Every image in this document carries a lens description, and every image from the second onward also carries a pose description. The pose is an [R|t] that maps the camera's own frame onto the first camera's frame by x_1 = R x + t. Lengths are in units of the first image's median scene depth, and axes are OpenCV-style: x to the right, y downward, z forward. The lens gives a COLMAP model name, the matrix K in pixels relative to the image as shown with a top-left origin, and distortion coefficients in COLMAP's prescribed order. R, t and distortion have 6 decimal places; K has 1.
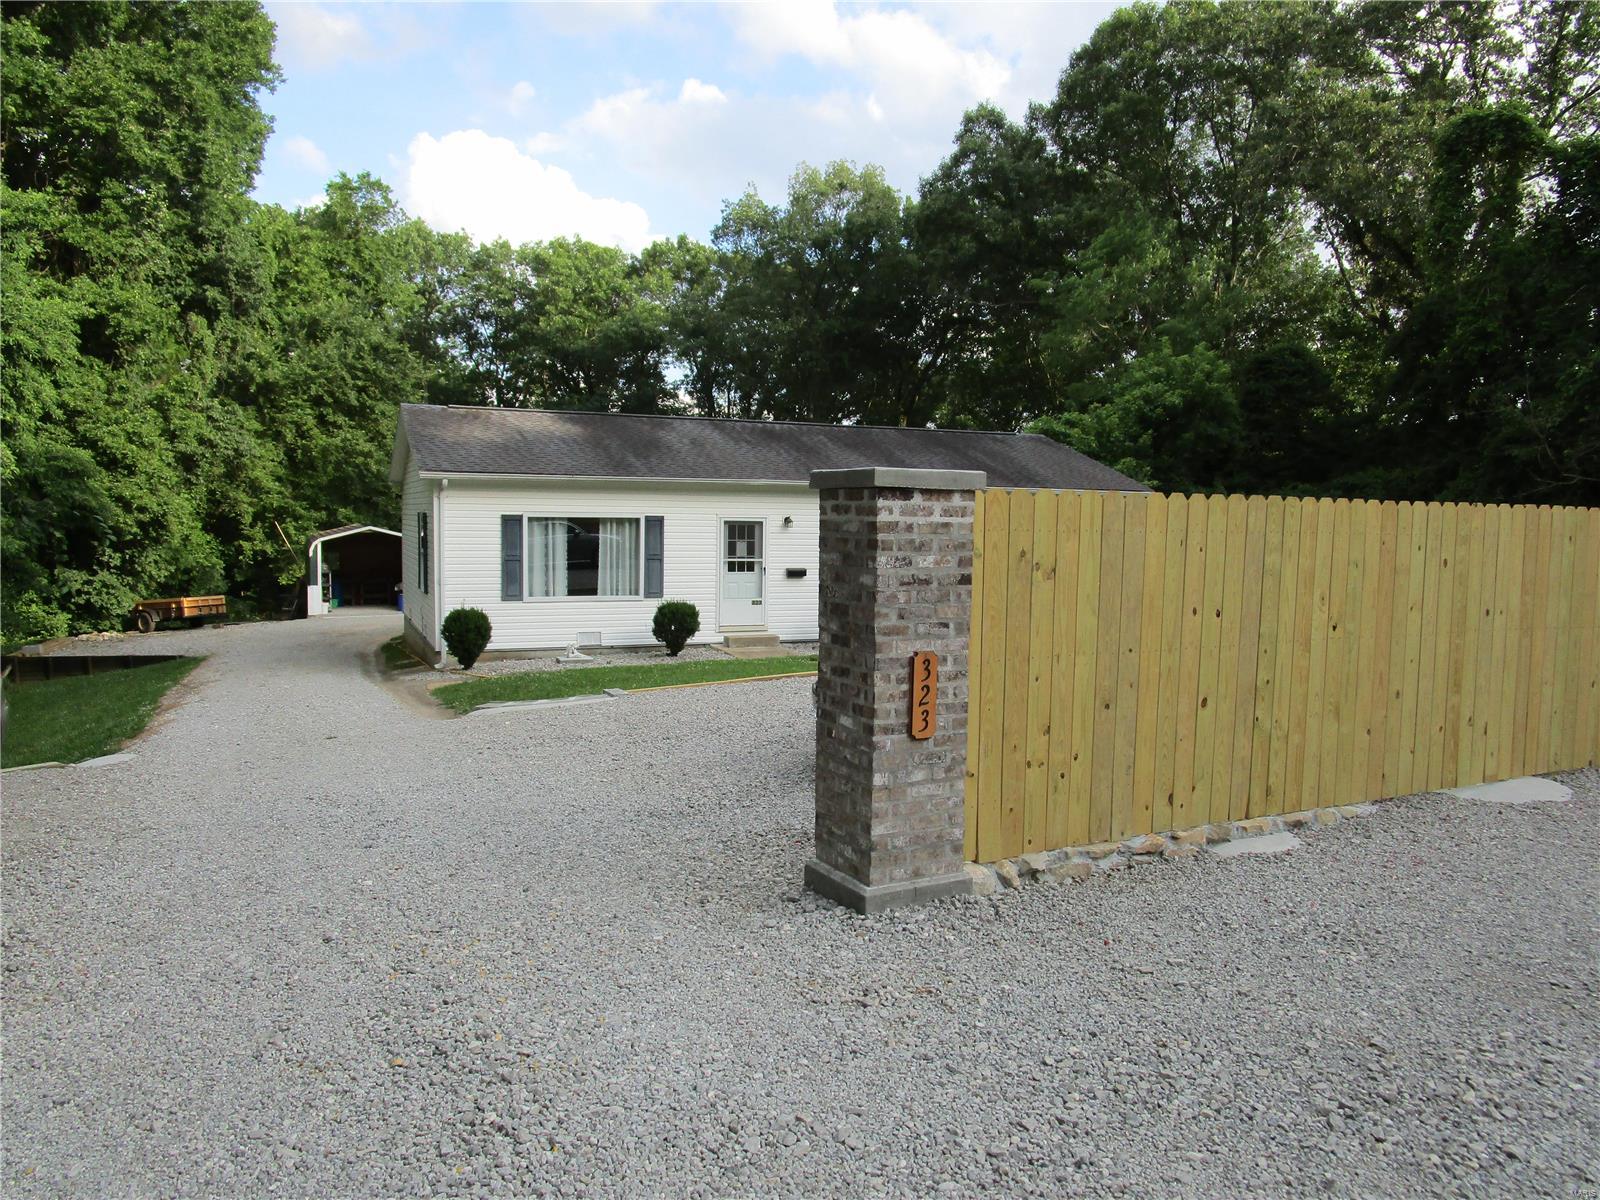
lens RADIAL K [[1180.9, 0, 798.6], [0, 1180.9, 636.6], [0, 0, 1]] dist [-0.143002, 0.090818]
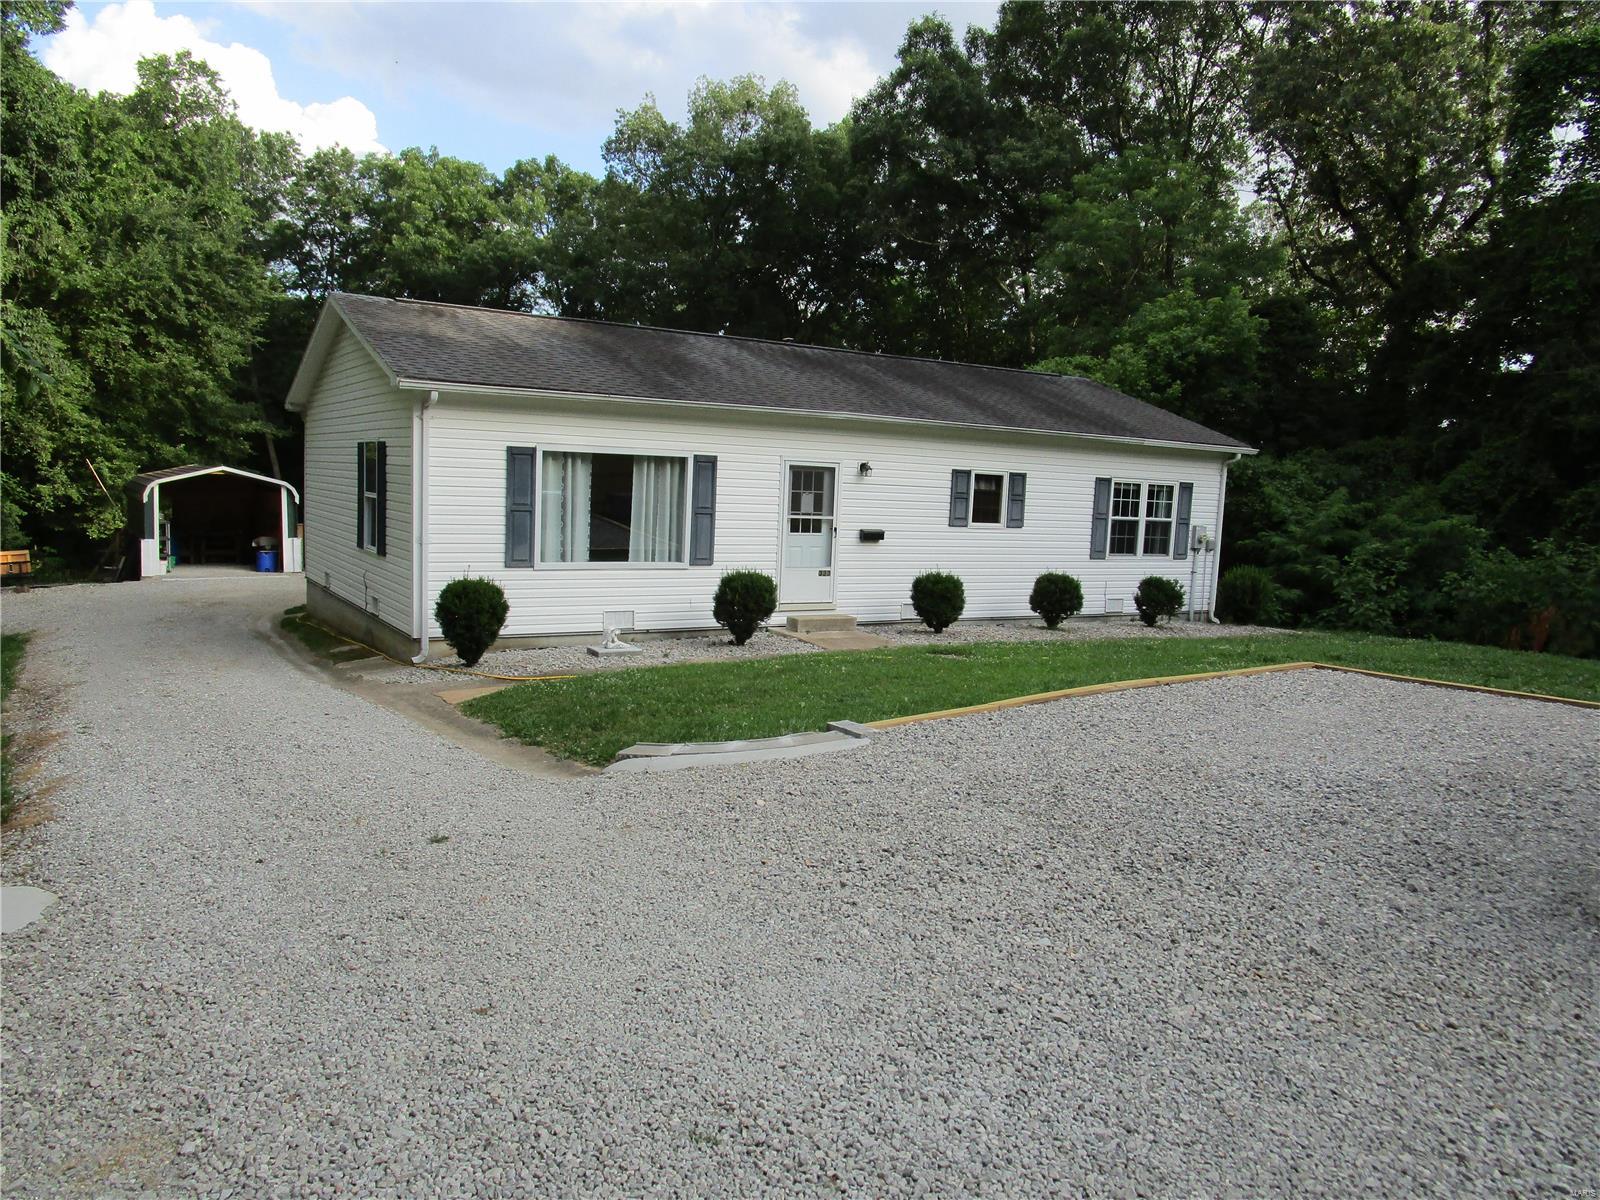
lens RADIAL K [[1180.9, 0, 798.6], [0, 1180.9, 636.6], [0, 0, 1]] dist [-0.143002, 0.090818]
pose [[0.986413, 0.004684, 0.164220, -0.102215], [-0.010272, 0.999396, 0.033195, -0.007332], [-0.163966, -0.034431, 0.985865, 0.140136]]
